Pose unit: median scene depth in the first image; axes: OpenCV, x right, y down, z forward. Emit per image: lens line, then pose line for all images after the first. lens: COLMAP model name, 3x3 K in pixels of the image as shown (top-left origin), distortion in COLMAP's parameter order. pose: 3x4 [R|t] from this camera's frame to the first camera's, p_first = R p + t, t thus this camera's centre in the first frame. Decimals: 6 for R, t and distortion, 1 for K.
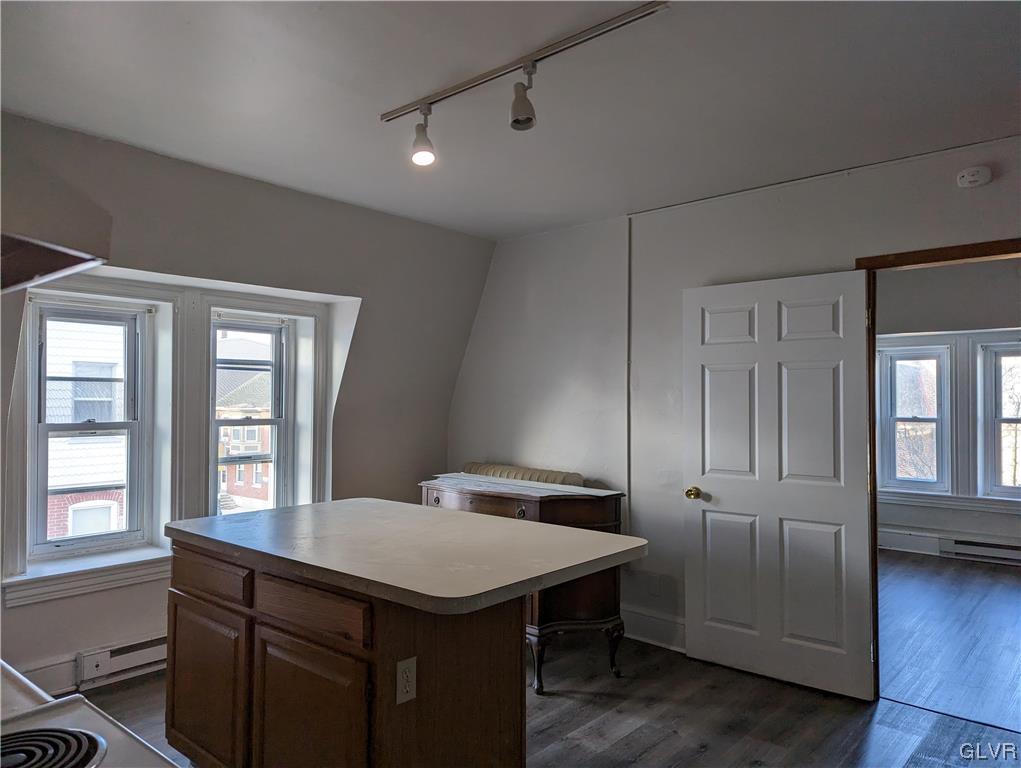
lens RADIAL K [[704.7, 0, 492.9], [0, 704.7, 380.6], [0, 0, 1]] dist [0.080122, -0.079779]
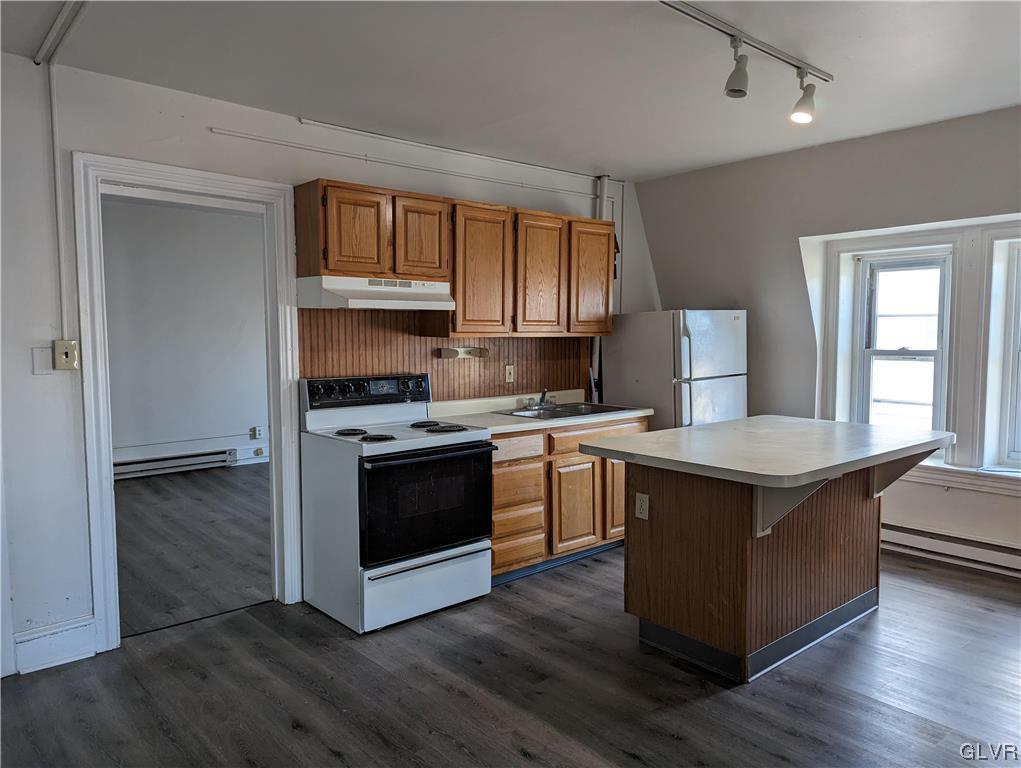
lens RADIAL K [[714.8, 0, 508.1], [0, 714.8, 385.1], [0, 0, 1]] dist [0.090190, -0.084180]
pose [[-0.135879, 0.071443, -0.988146, 0.801537], [0.026117, 0.997308, 0.068514, 0.014781], [0.990381, -0.016497, -0.137379, 0.492421]]
